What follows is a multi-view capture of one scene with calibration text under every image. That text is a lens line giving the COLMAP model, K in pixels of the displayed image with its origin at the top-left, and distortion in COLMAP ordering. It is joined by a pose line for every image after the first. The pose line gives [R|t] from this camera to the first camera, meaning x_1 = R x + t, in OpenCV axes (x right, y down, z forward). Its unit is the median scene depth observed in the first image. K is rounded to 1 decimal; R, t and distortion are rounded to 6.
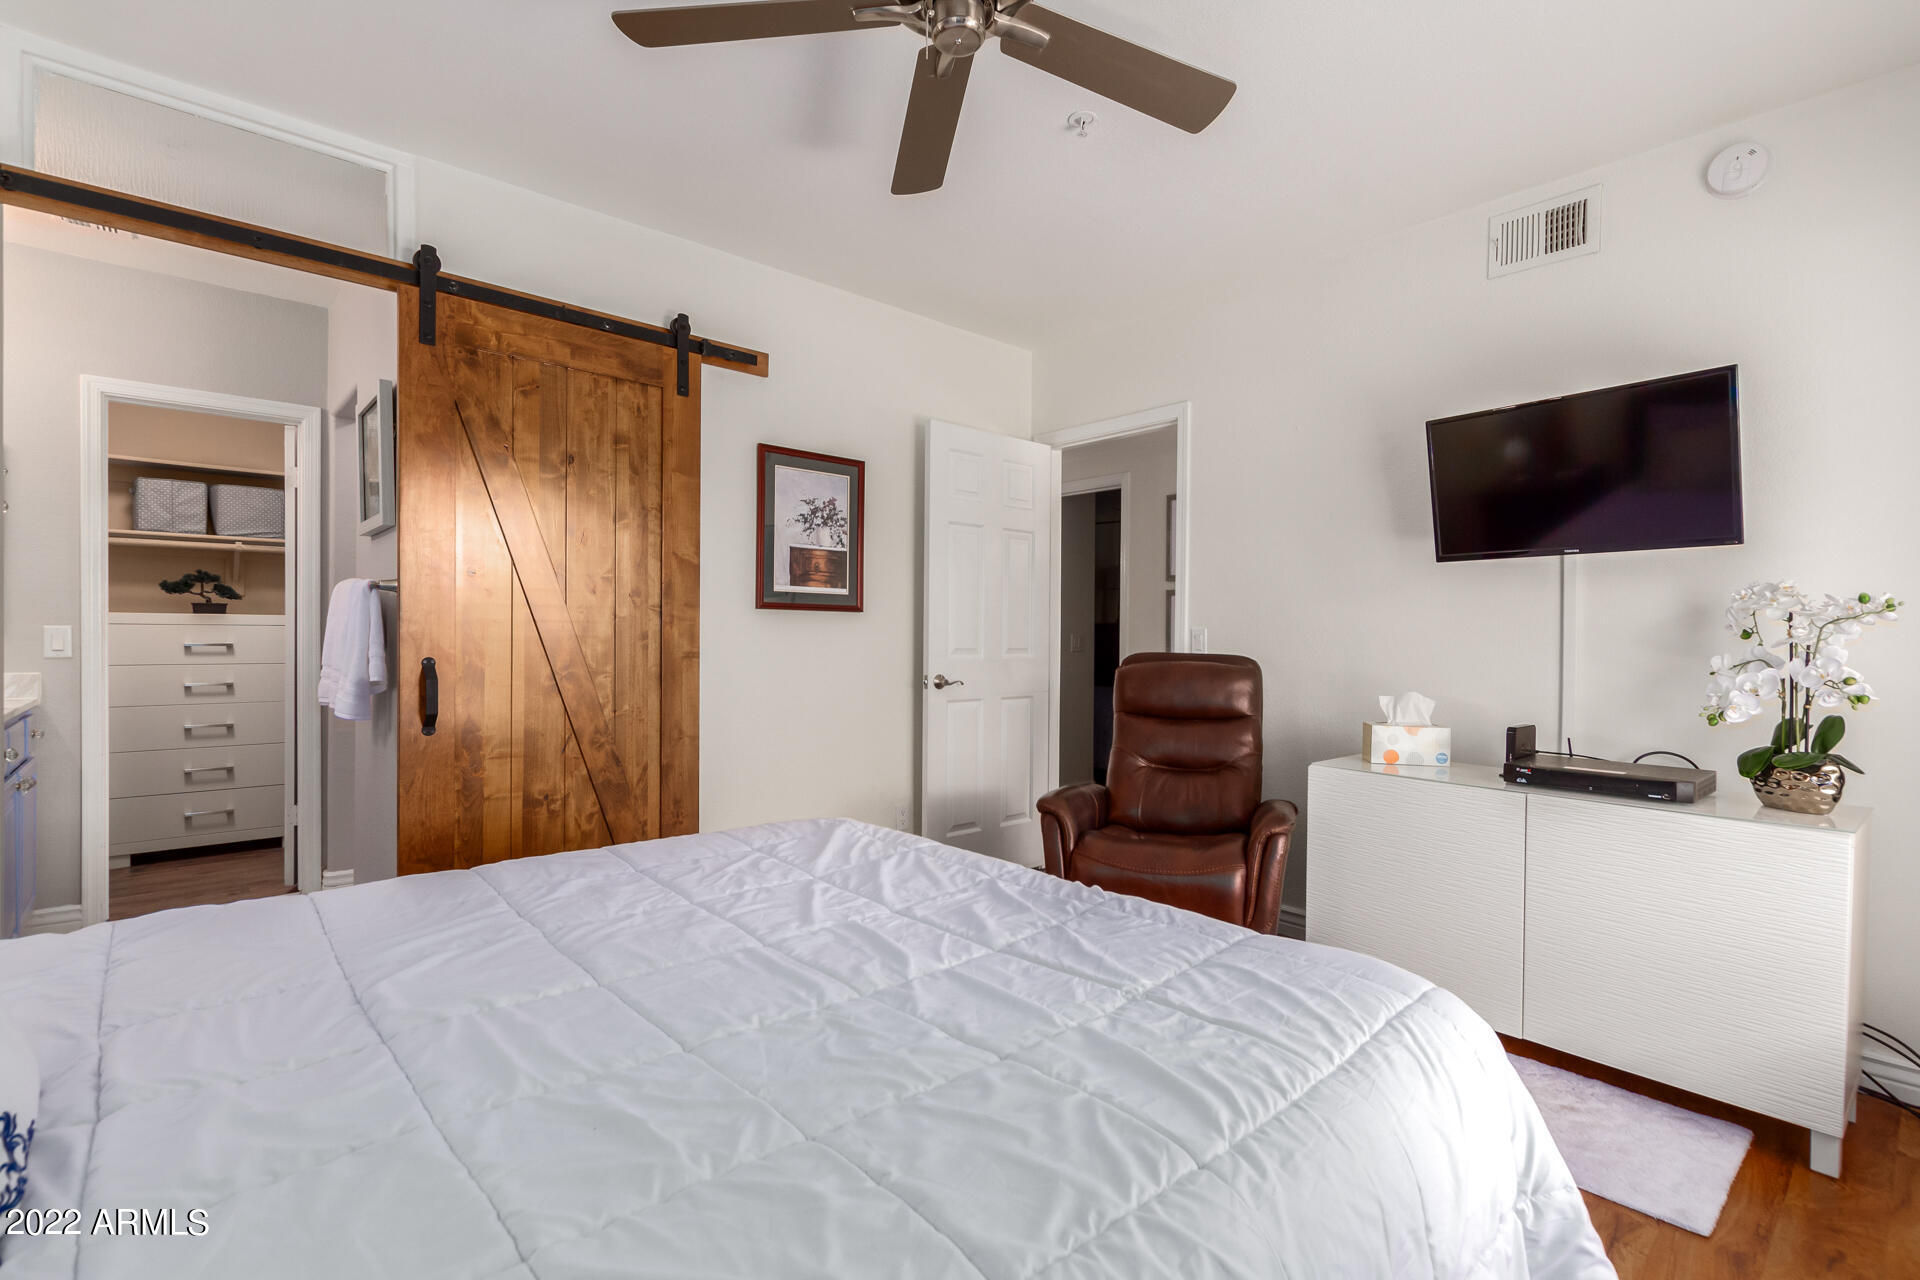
lens RADIAL K [[883.1, 0, 966.6], [0, 883.1, 641.8], [0, 0, 1]] dist [0.003336, -0.000948]
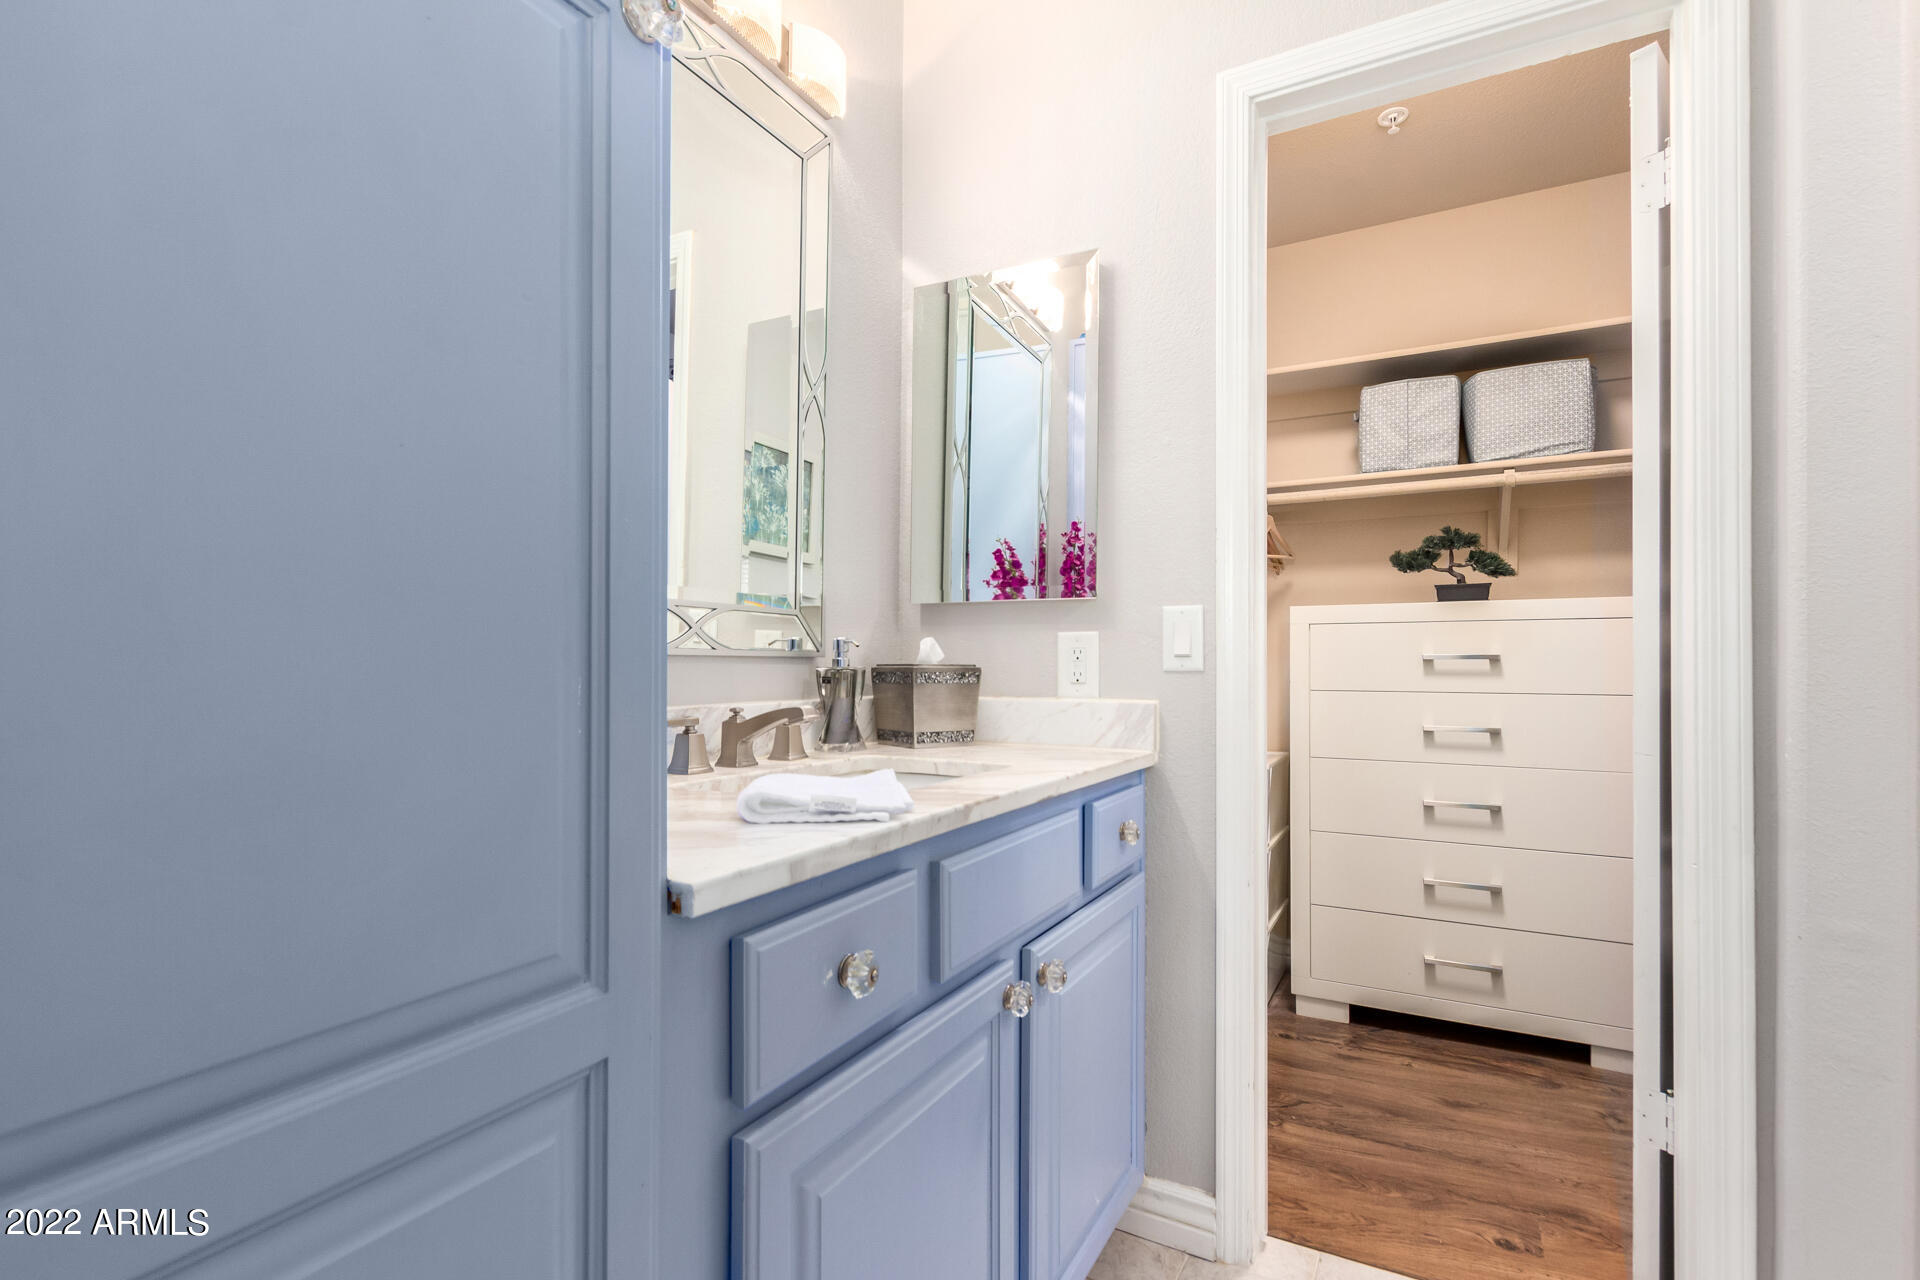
lens RADIAL K [[895.5, 0, 964.1], [0, 895.5, 667.1], [0, 0, 1]] dist [0.013220, -0.008320]
pose [[0.340173, -0.005575, -0.940346, -0.428449], [-0.003872, 0.999966, -0.007329, 0.014435], [0.940355, 0.006135, 0.340139, 0.510363]]
